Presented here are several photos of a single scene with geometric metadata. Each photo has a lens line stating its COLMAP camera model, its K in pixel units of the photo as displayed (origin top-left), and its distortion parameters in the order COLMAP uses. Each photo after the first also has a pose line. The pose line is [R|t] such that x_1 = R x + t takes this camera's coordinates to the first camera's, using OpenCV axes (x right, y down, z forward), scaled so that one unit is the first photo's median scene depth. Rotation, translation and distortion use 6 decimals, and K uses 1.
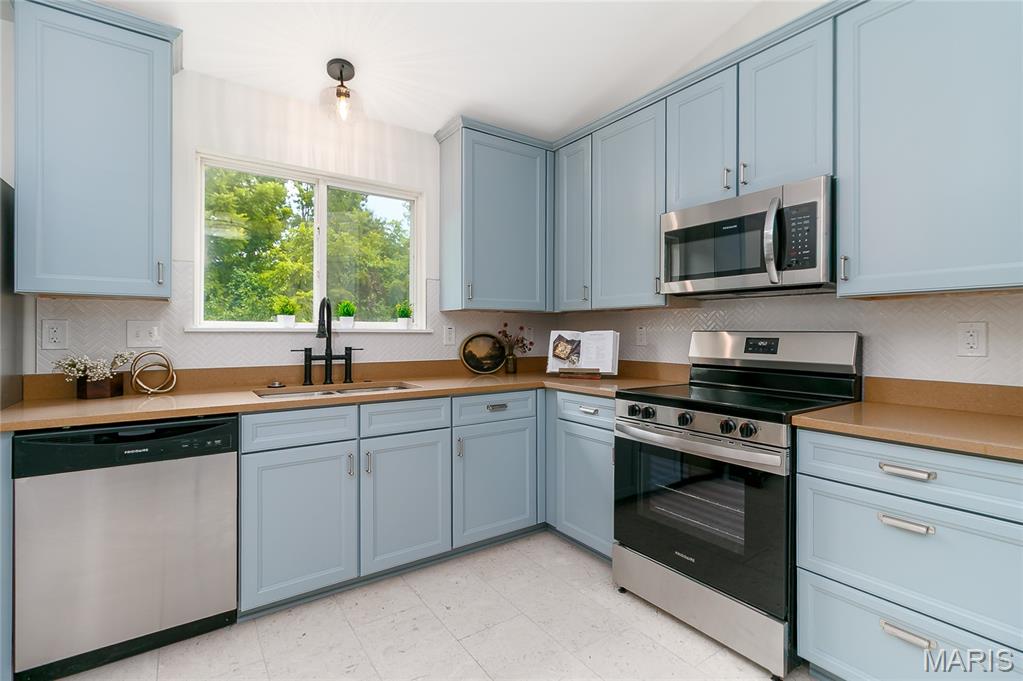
lens RADIAL K [[476.7, 0, 513.1], [0, 476.7, 332.1], [0, 0, 1]] dist [0.002717, -0.000218]
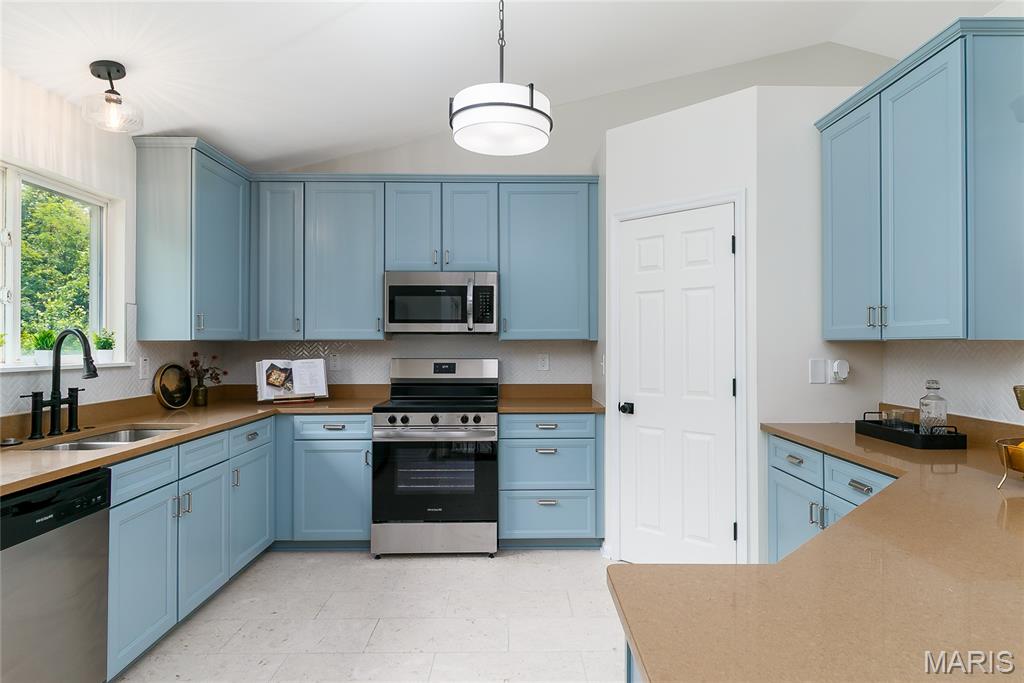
lens RADIAL K [[596.7, 0, 511.3], [0, 596.7, 343.0], [0, 0, 1]] dist [-0.004109, 0.000272]
pose [[0.573260, -0.003518, 0.819366, -0.762031], [0.004062, 0.999991, 0.001451, -0.044840], [-0.819363, 0.002496, 0.573269, -0.208501]]
